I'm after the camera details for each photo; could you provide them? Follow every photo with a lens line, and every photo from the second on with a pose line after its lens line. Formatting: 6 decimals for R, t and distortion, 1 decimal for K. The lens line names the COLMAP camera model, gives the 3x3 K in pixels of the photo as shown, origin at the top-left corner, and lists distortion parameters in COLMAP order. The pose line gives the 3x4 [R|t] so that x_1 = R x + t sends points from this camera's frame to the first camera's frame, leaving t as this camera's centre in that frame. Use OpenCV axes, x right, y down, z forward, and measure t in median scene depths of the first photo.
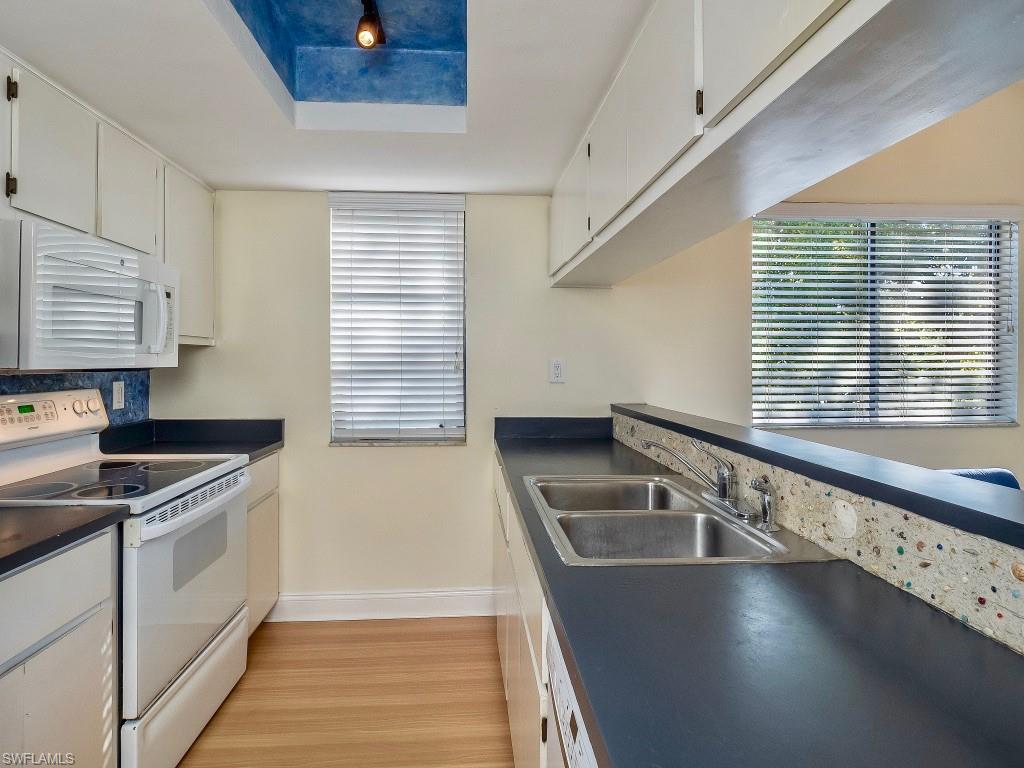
lens RADIAL K [[550.0, 0, 508.3], [0, 550.0, 362.4], [0, 0, 1]] dist [-0.001873, -0.000848]
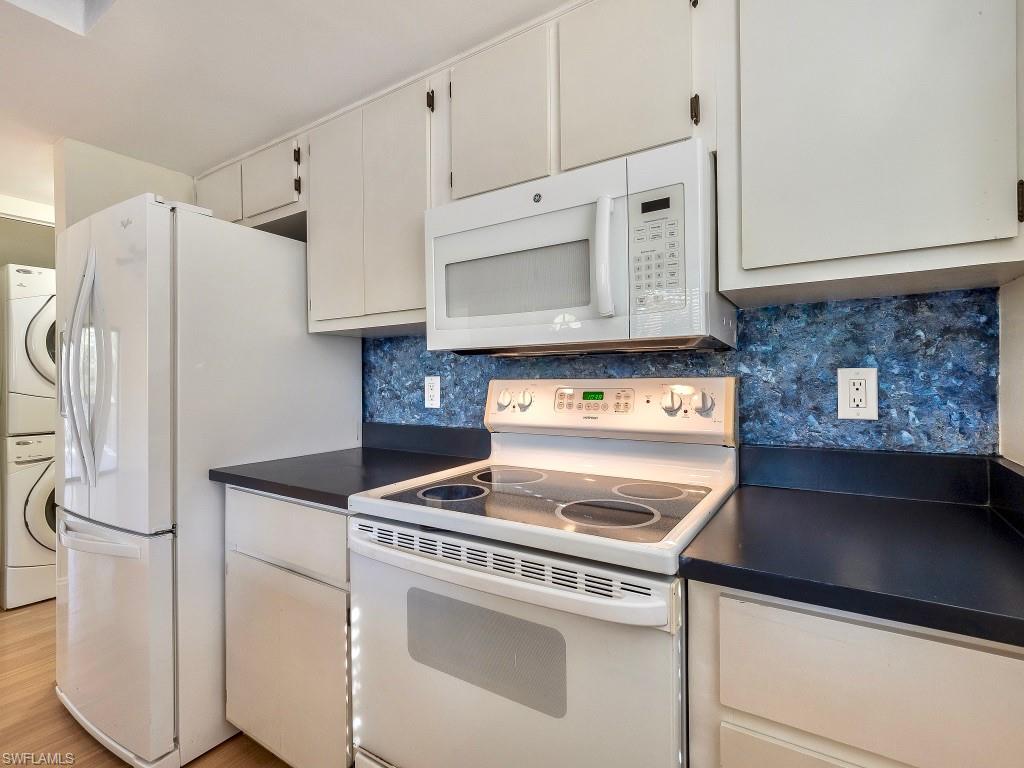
lens RADIAL K [[486.4, 0, 512.0], [0, 486.4, 384.0], [0, 0, 1]] dist [-0.016452, 0.000044]
pose [[-0.606606, 0.015412, -0.794853, -0.134469], [0.011501, 0.999878, 0.010610, 0.042453], [0.794919, -0.002706, -0.606709, 1.037348]]
